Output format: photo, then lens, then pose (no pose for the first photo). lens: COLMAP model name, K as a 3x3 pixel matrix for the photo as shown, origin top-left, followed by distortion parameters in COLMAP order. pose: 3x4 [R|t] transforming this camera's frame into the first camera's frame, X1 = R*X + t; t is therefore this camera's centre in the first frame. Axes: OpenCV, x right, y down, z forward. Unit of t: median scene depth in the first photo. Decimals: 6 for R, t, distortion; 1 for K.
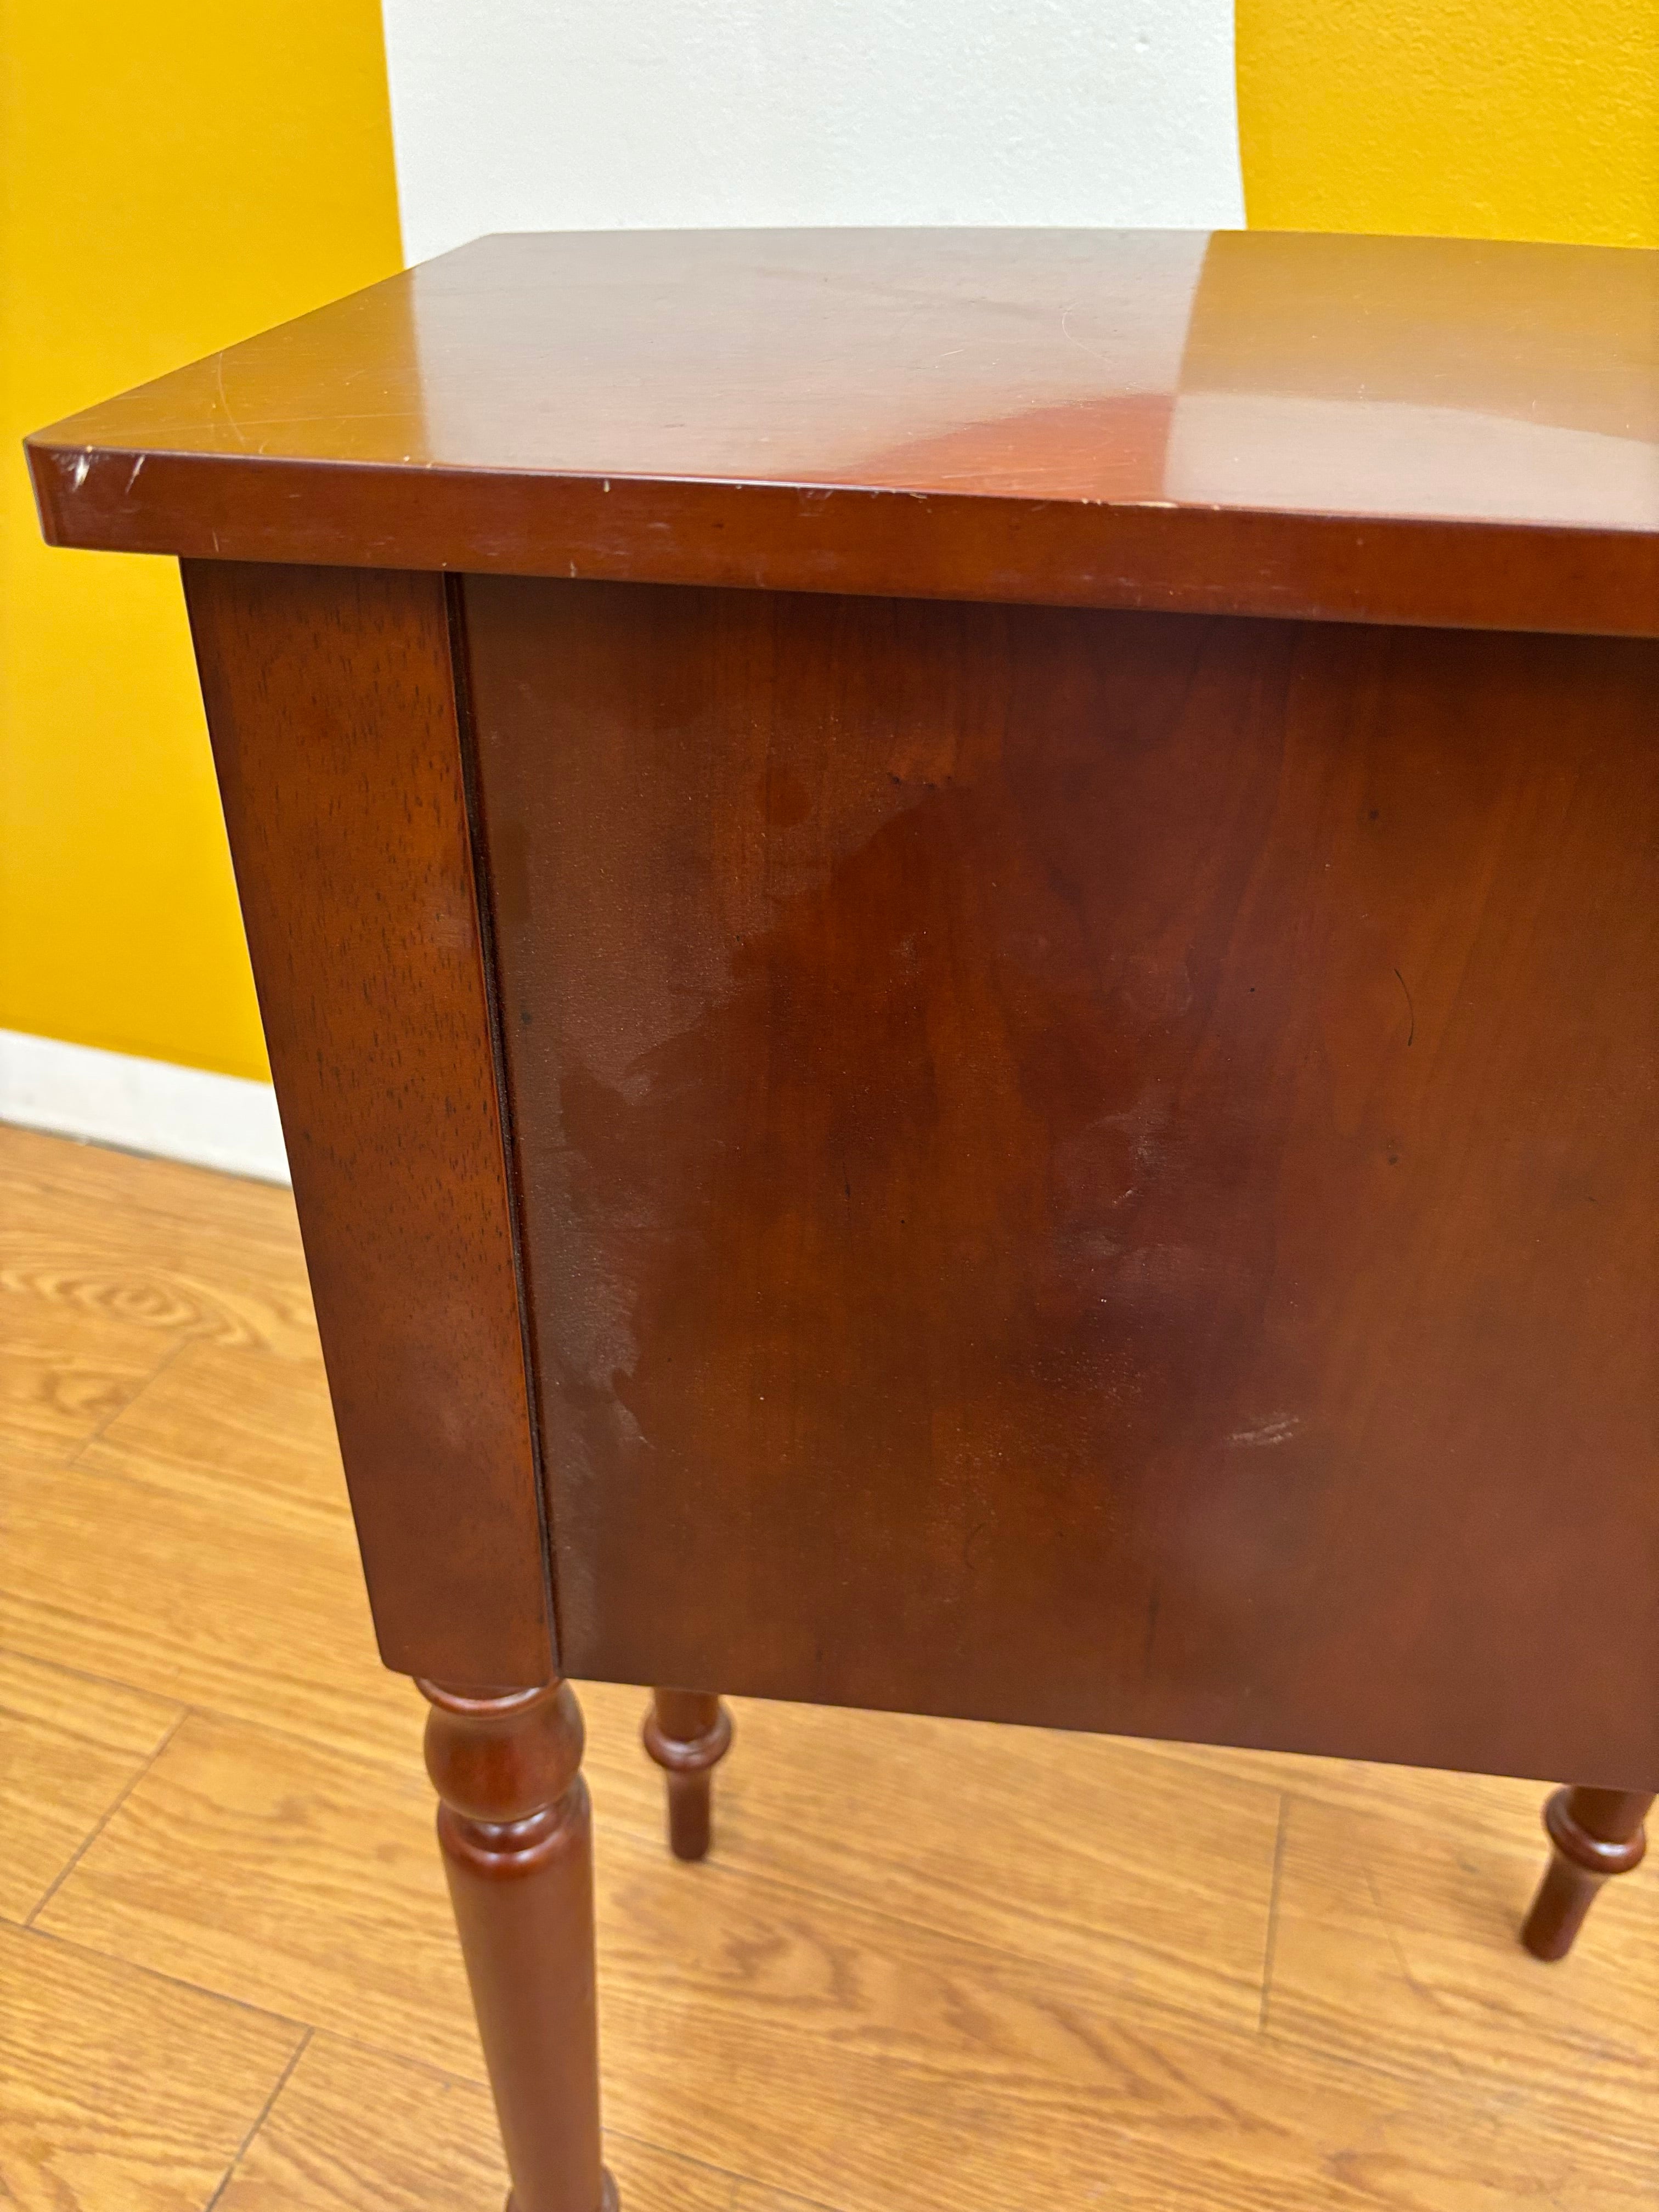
lens RADIAL K [[1703.0, 0, 812.0], [0, 1703.0, 1125.1], [0, 0, 1]] dist [0.038915, -0.056994]
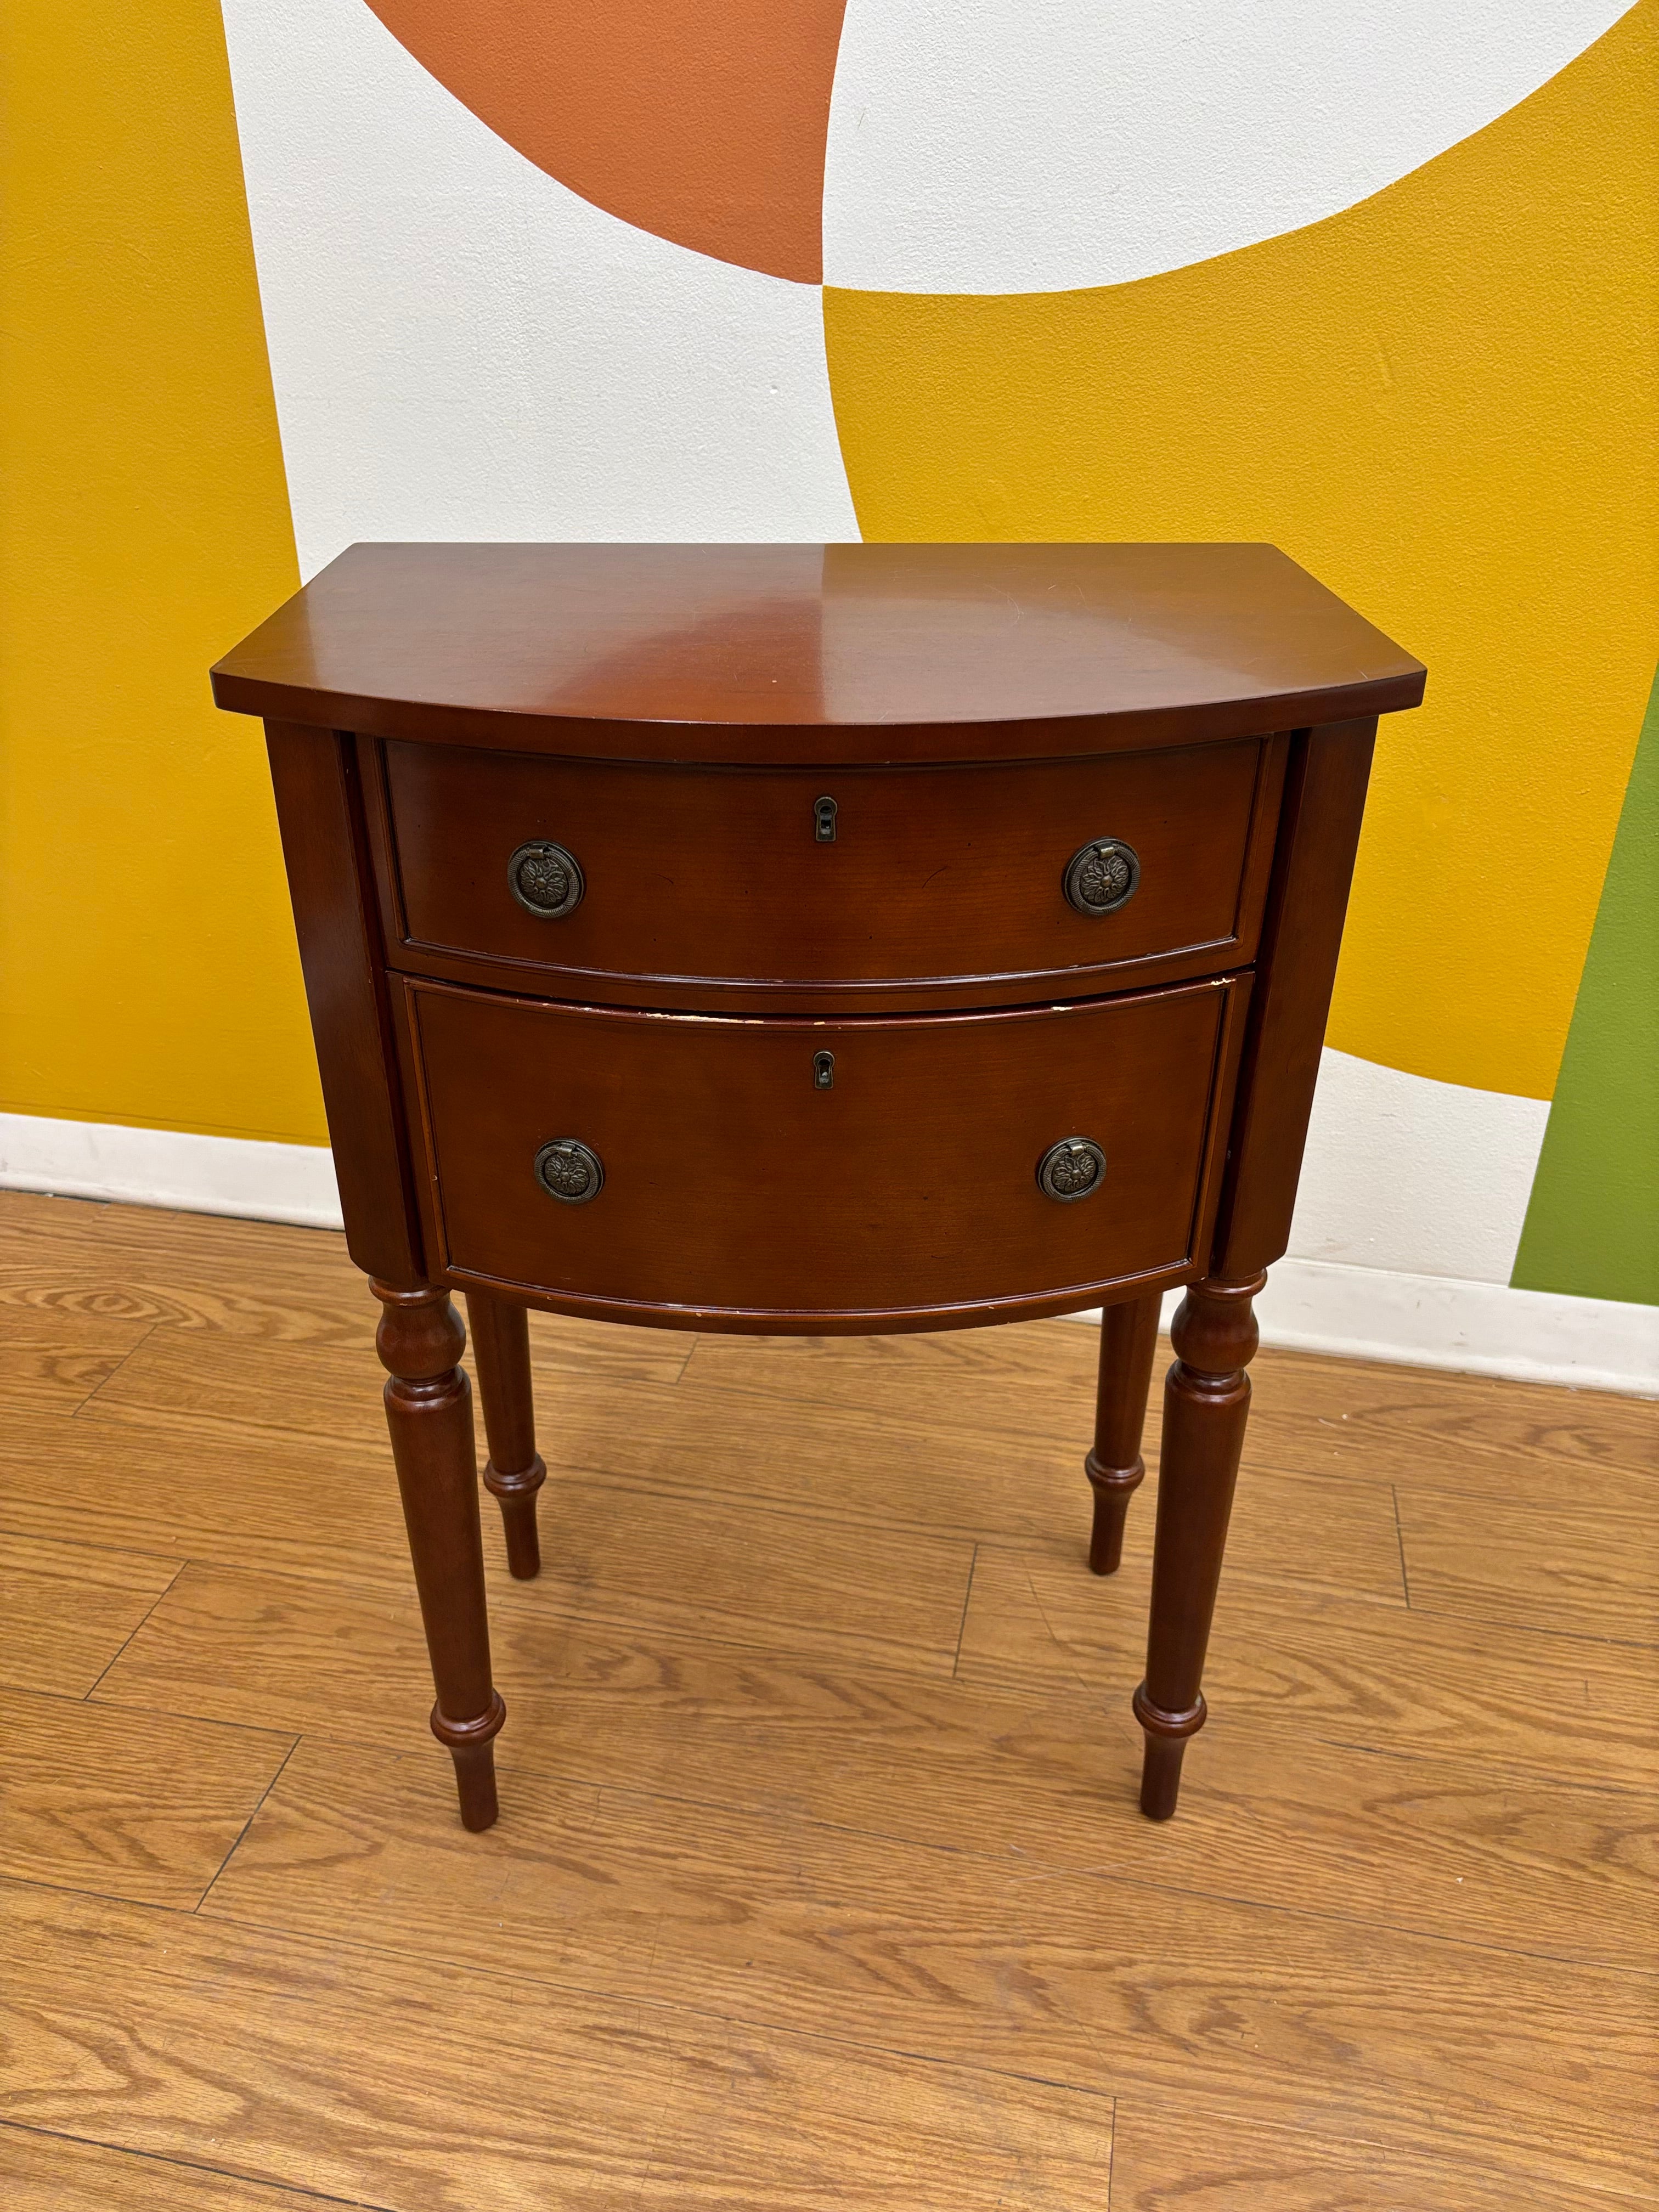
lens RADIAL K [[1697.5, 0, 822.4], [0, 1697.5, 1112.4], [0, 0, 1]] dist [0.027171, -0.036081]
pose [[0.994251, -0.068866, 0.081991, 0.059035], [0.074821, 0.994600, -0.071918, 0.133333], [-0.076596, 0.077639, 0.994035, -0.465777]]
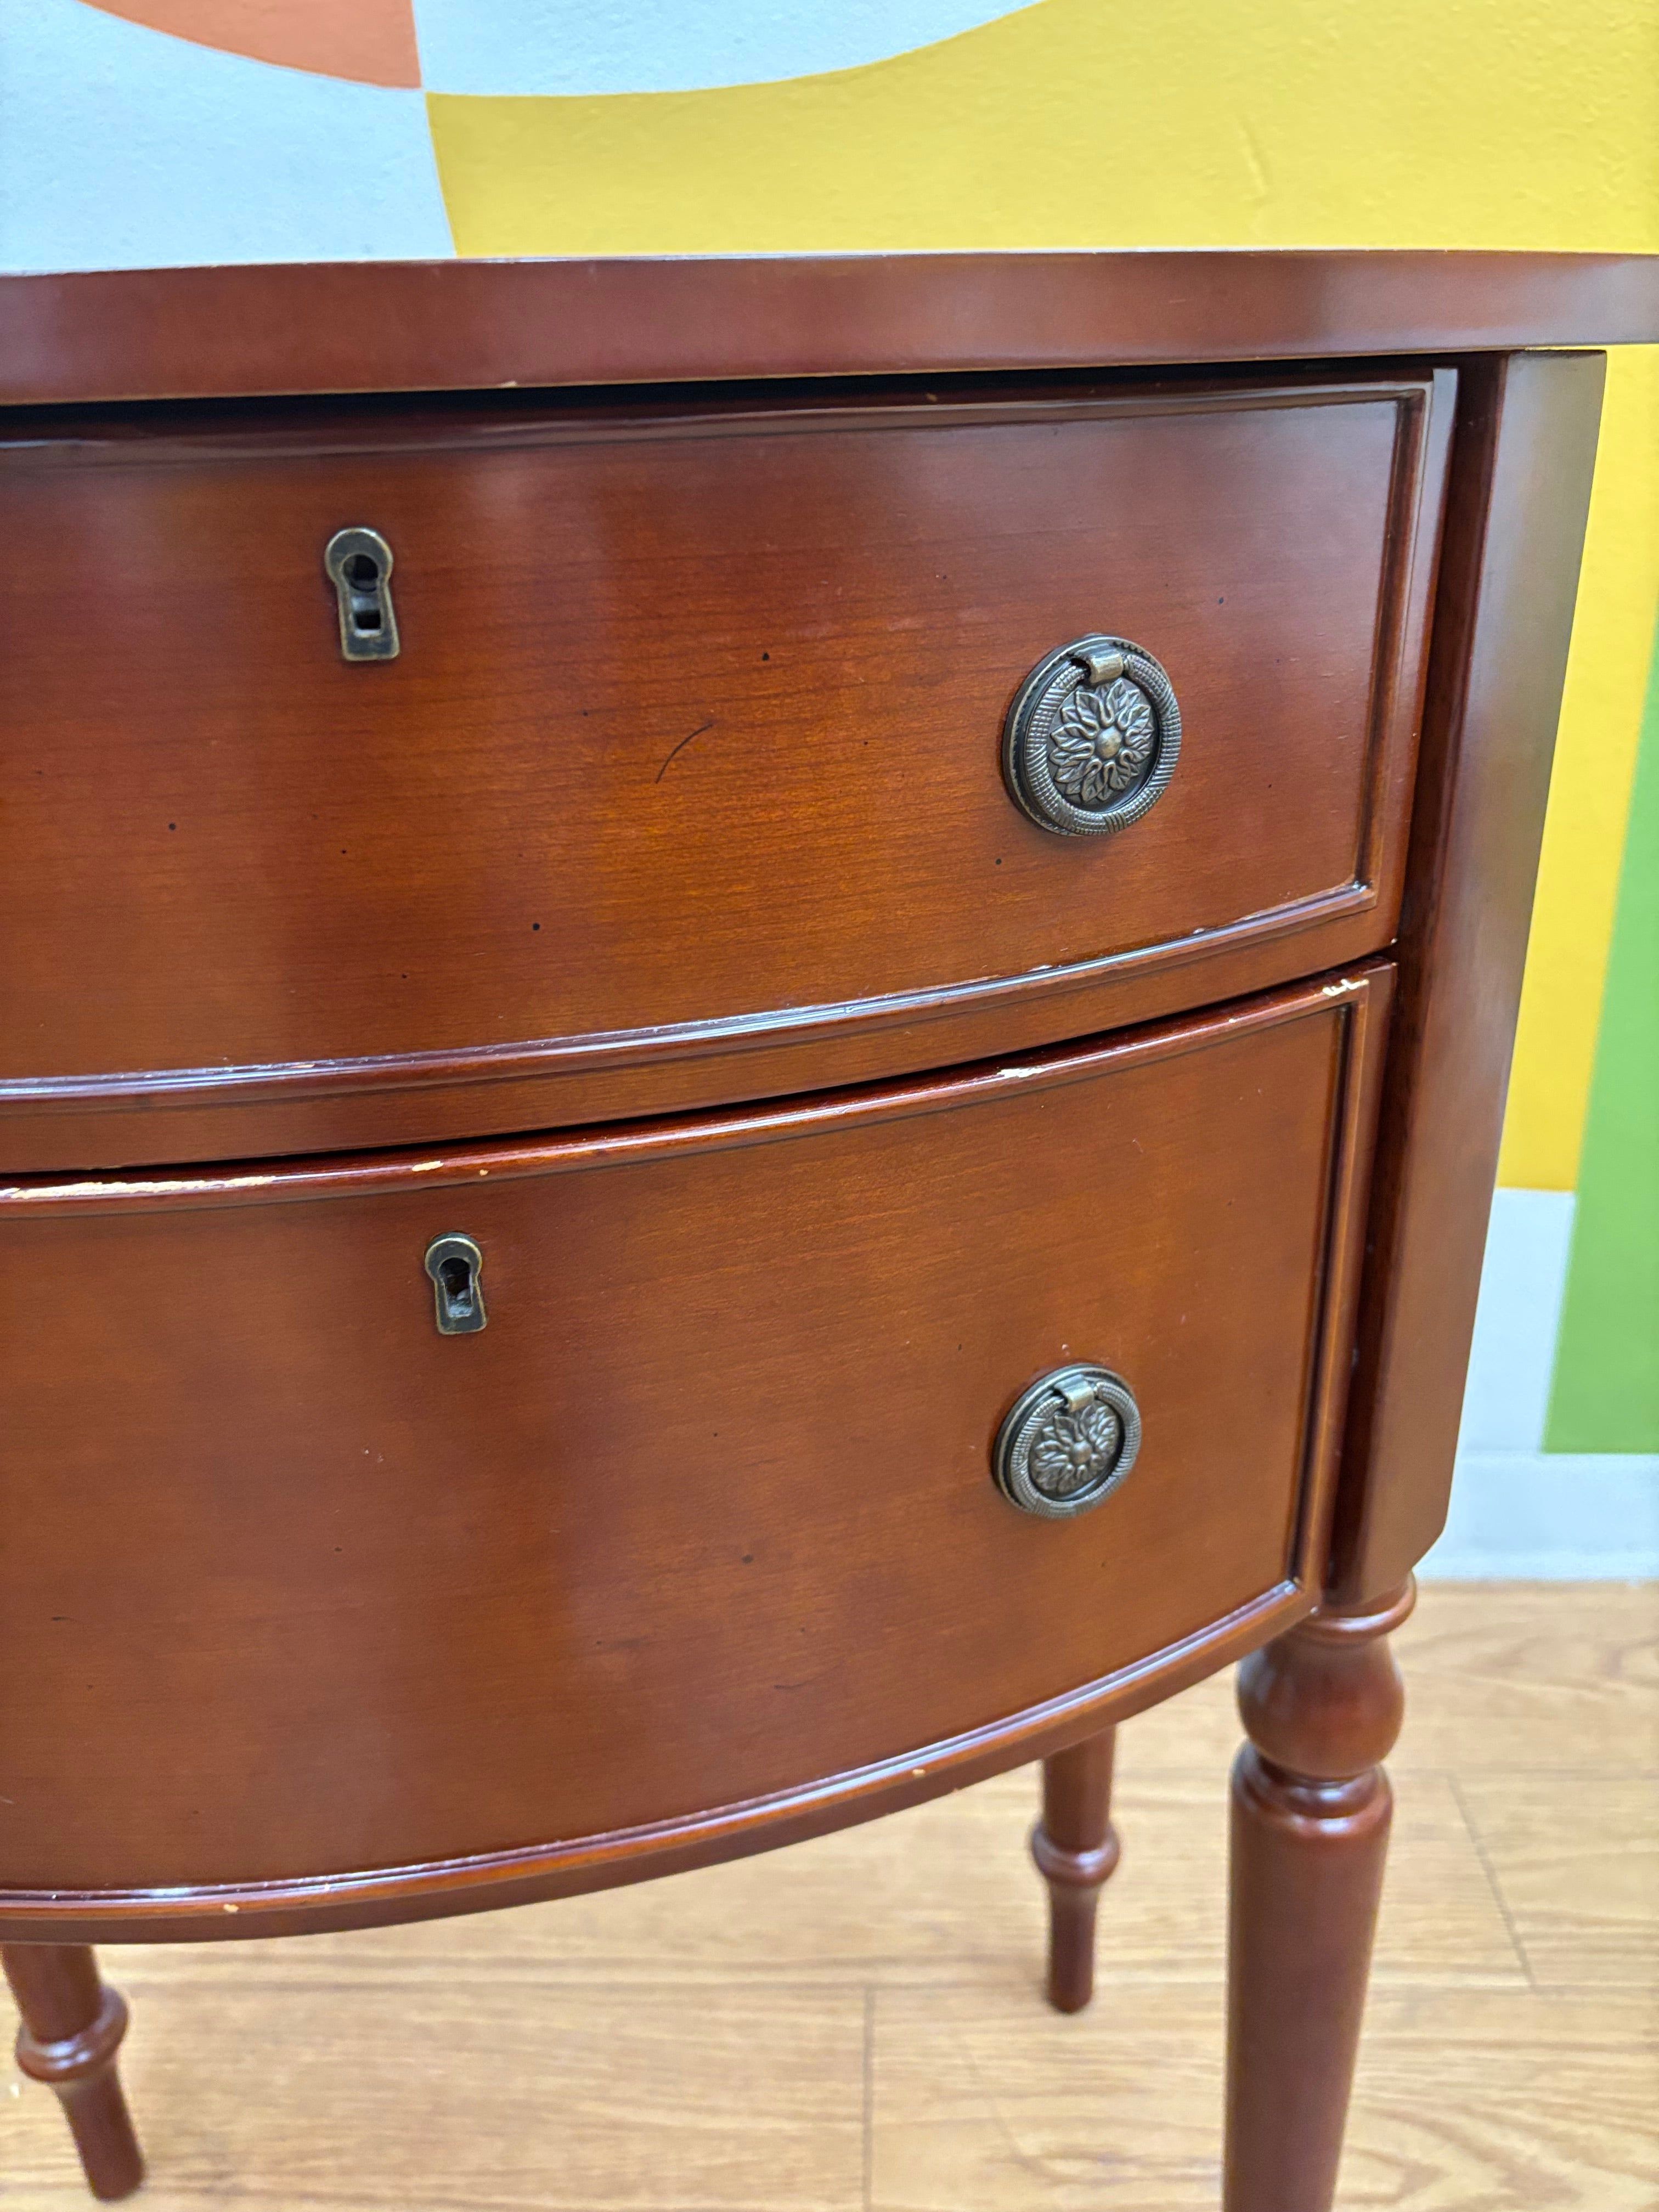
lens RADIAL K [[1703.0, 0, 848.7], [0, 1703.0, 1096.5], [0, 0, 1]] dist [0.038915, -0.056994]
pose [[0.957981, -0.158023, 0.239378, 0.131849], [0.199403, 0.966804, -0.159775, 0.083186], [-0.206184, 0.200794, 0.957690, 0.042653]]
